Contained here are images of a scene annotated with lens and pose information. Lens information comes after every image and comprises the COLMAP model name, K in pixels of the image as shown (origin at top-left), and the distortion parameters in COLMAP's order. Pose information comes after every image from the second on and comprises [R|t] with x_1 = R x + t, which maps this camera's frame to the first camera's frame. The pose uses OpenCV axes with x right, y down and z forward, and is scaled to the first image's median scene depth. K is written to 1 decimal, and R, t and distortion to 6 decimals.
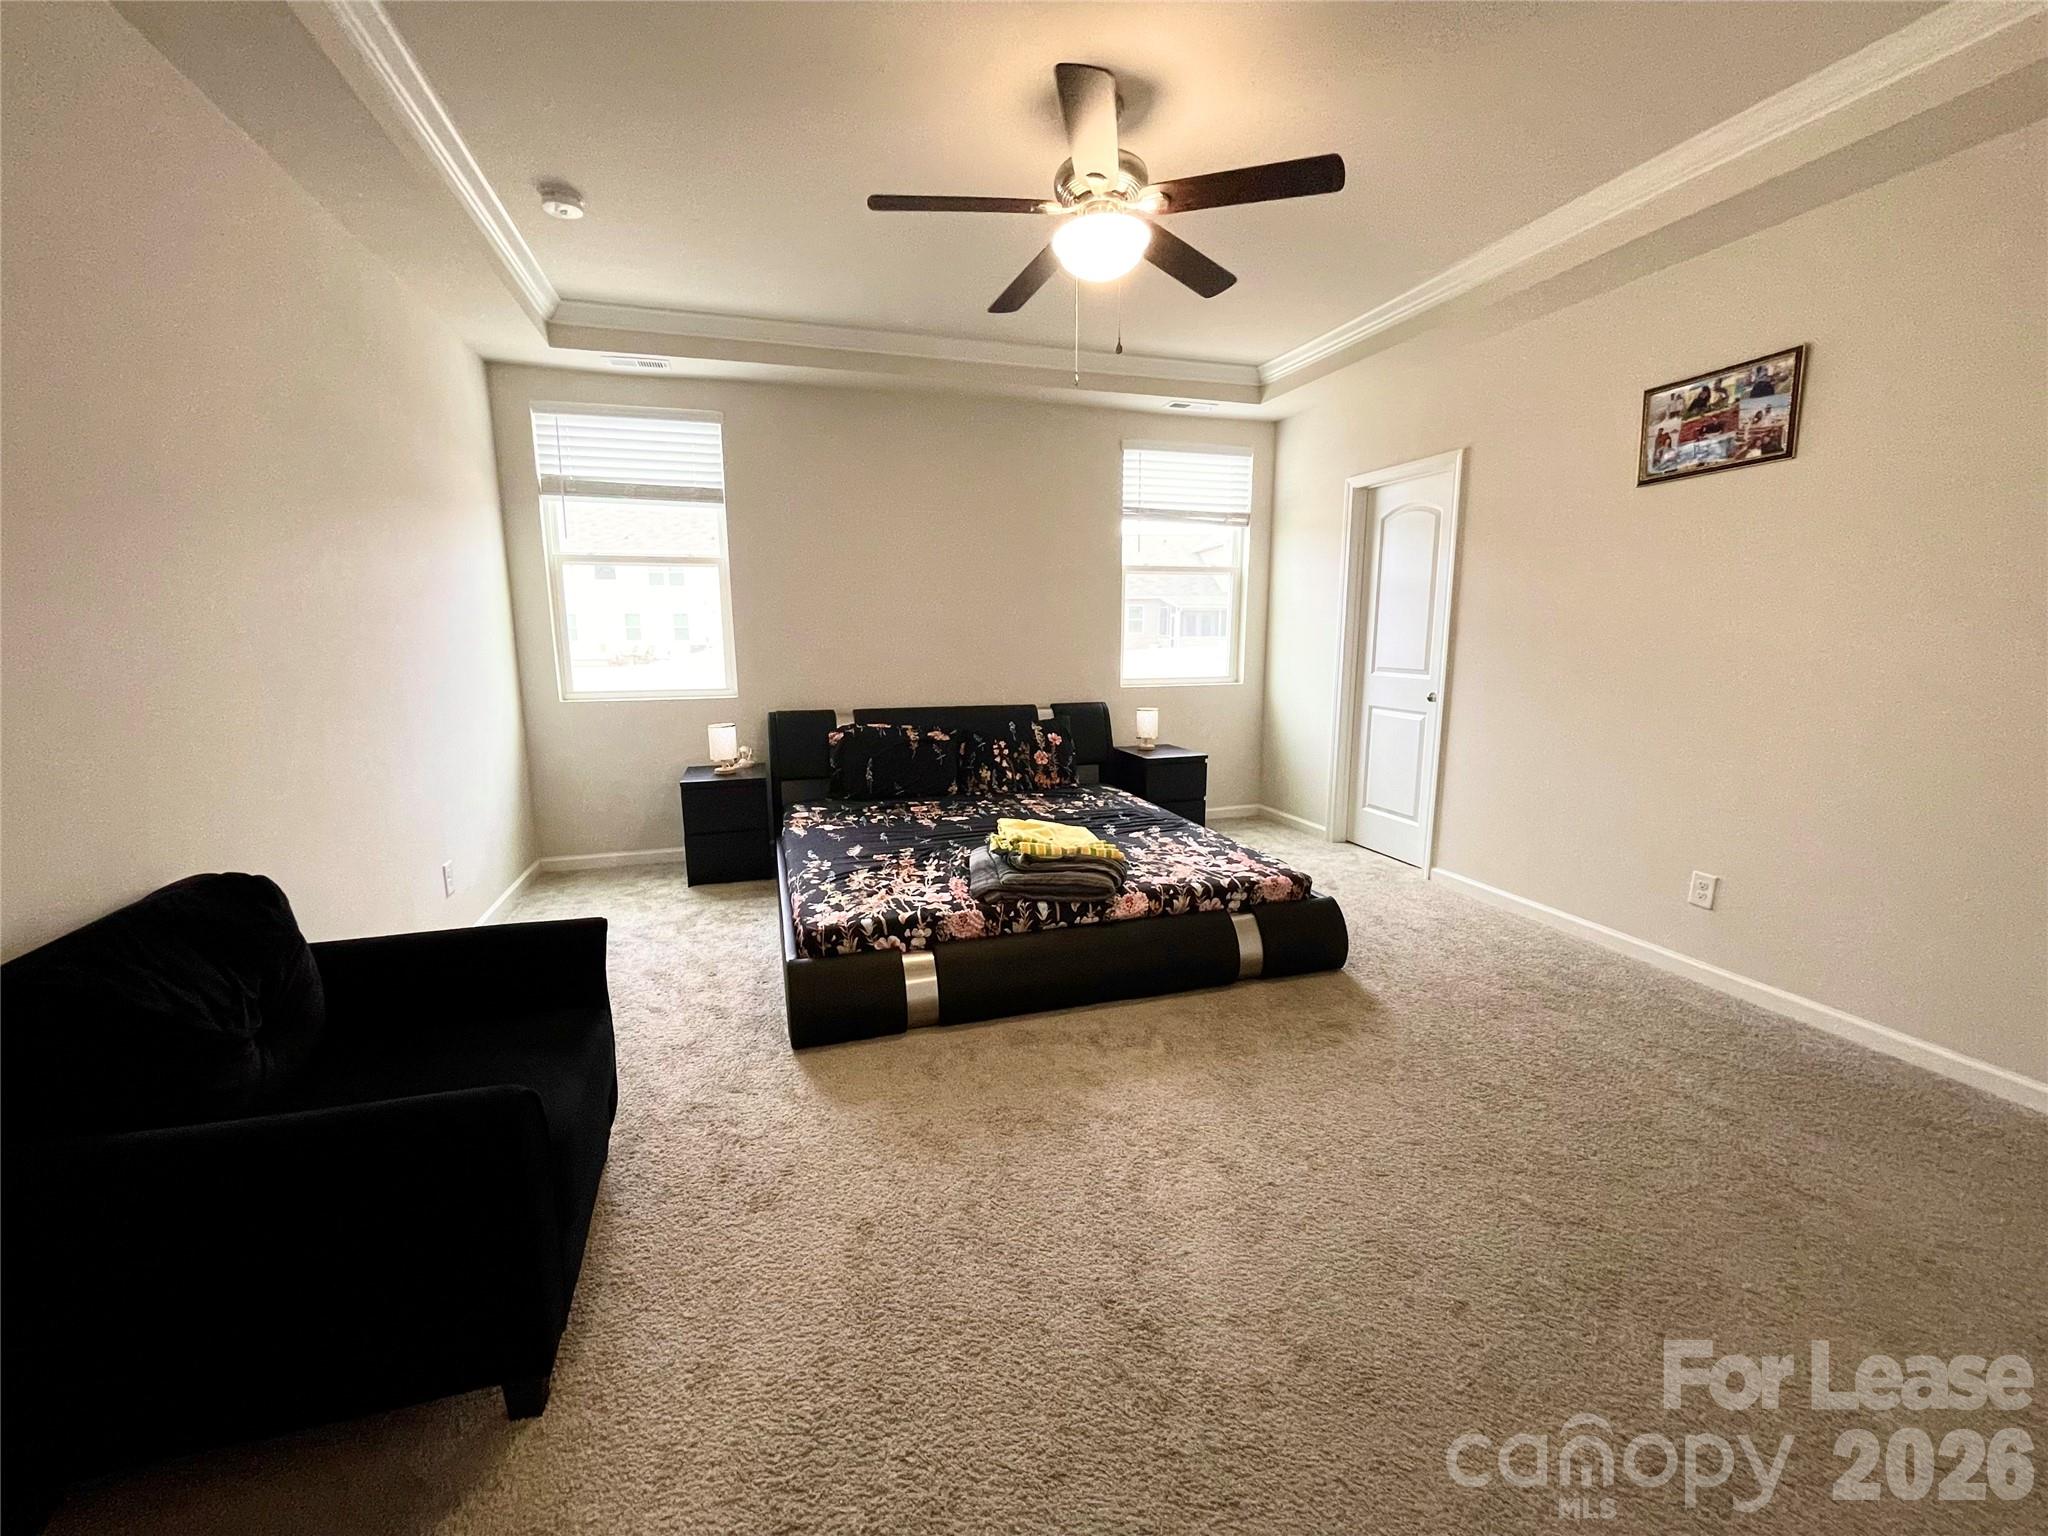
lens RADIAL K [[823.2, 0, 1014.8], [0, 823.2, 765.3], [0, 0, 1]] dist [-0.000322, 0.000016]
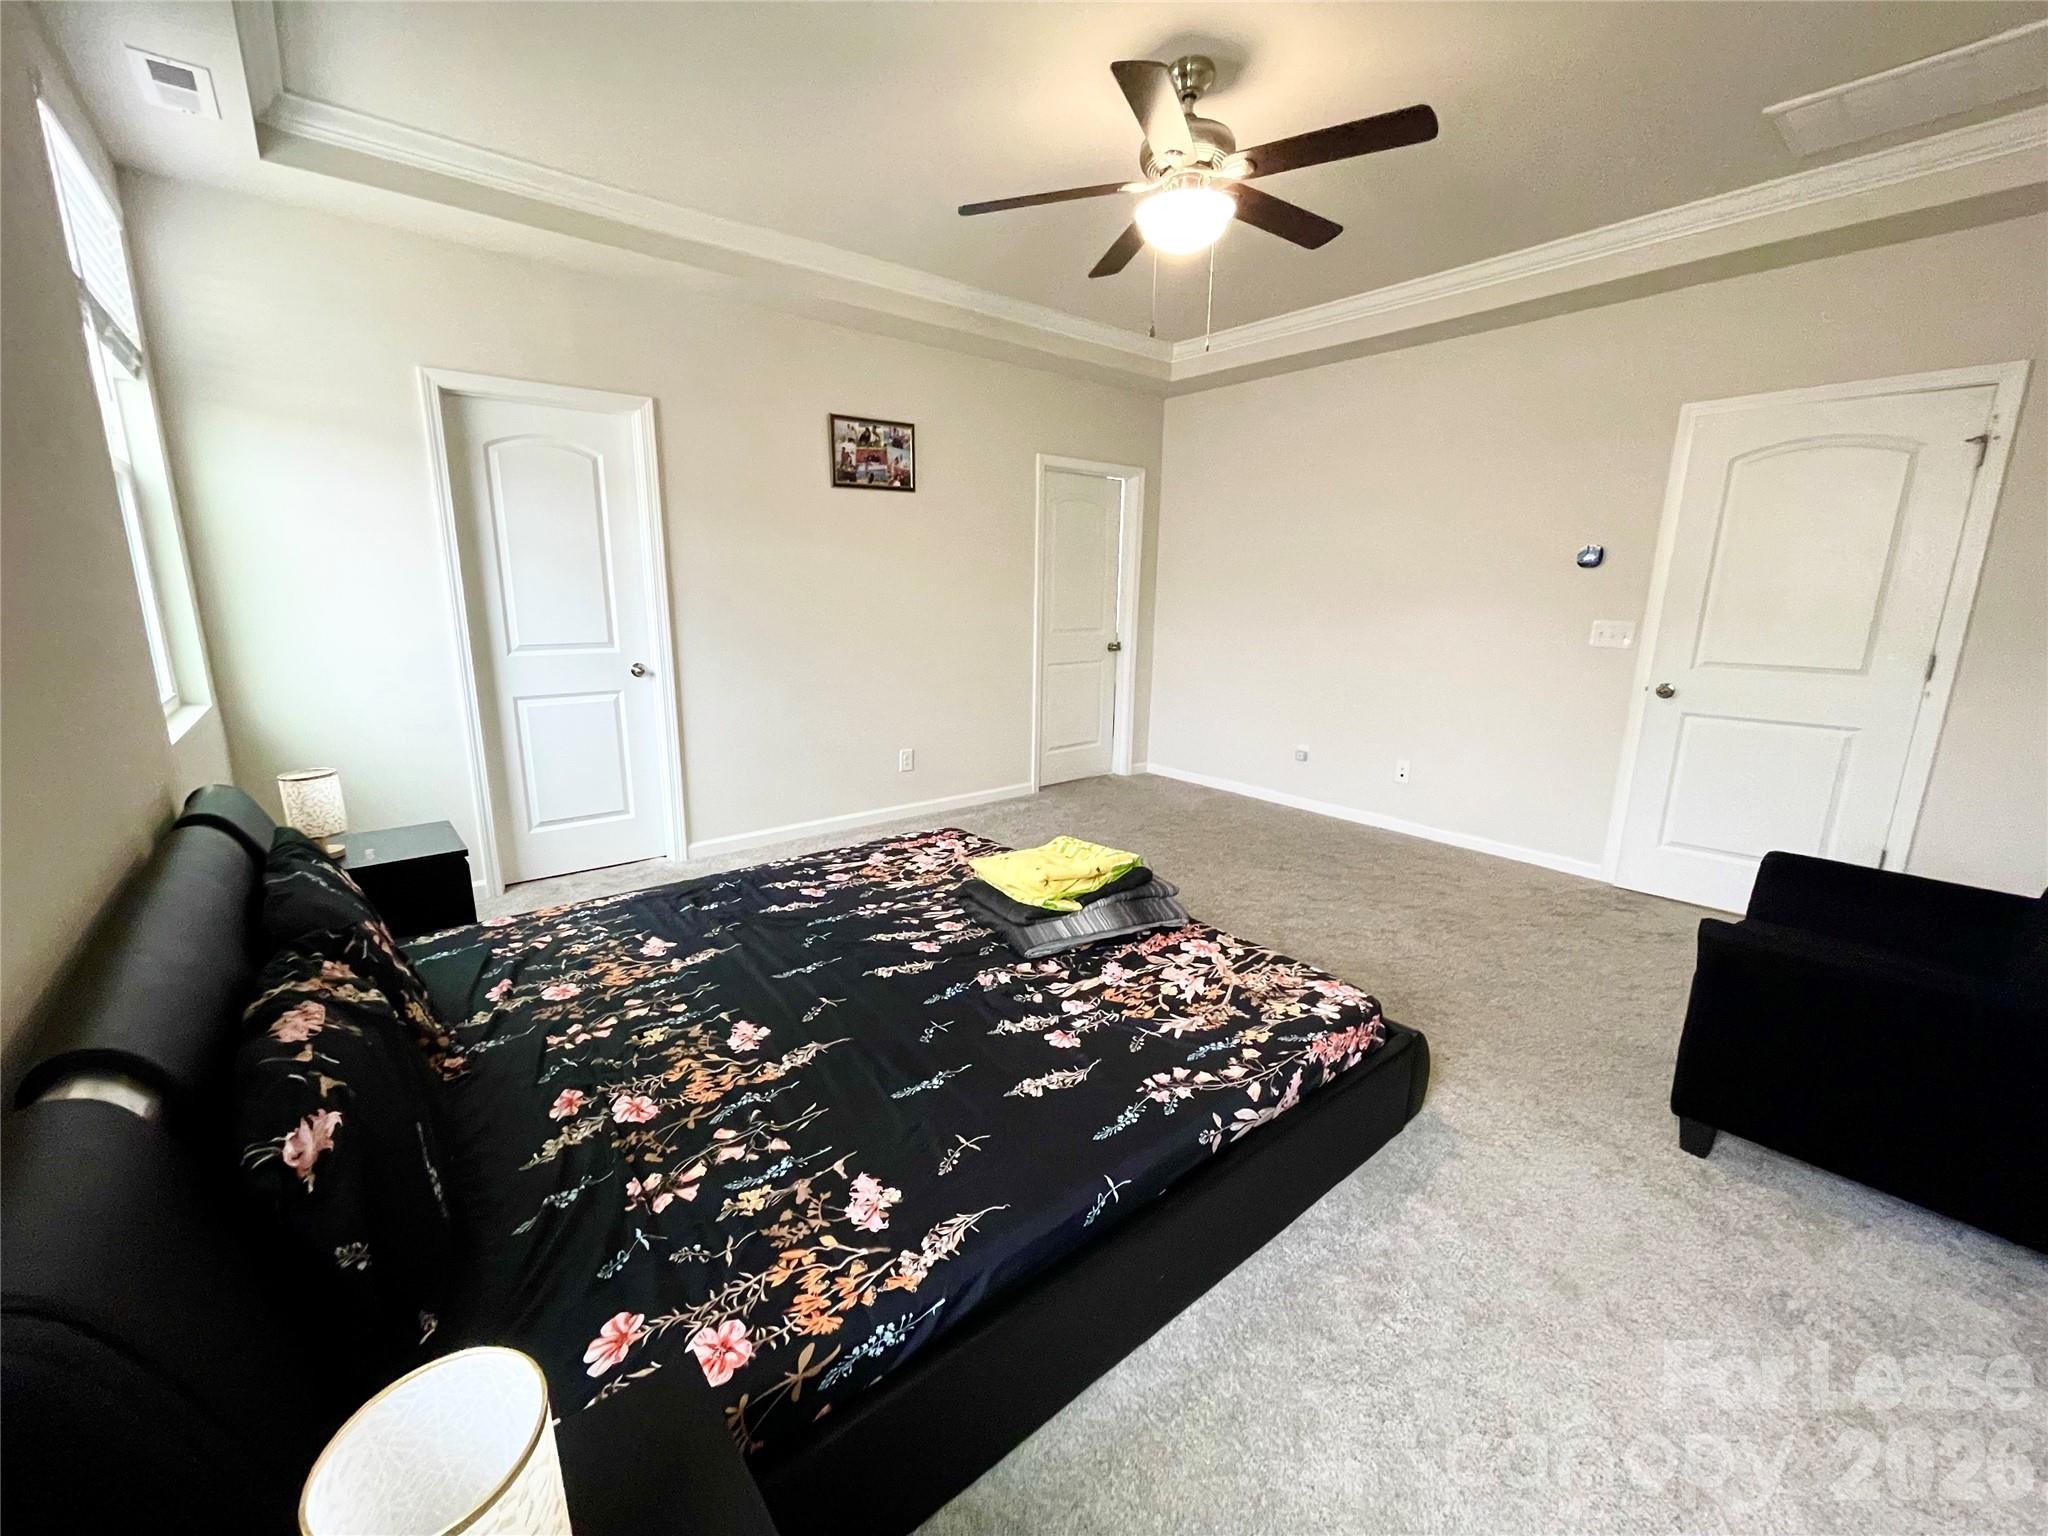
lens RADIAL K [[823.2, 0, 1014.8], [0, 823.2, 765.3], [0, 0, 1]] dist [-0.000322, 0.000016]
pose [[-0.373132, -0.197050, 0.906611, -0.659446], [0.146564, 0.952396, 0.267322, -0.225892], [-0.916129, 0.232623, -0.326489, 1.288126]]
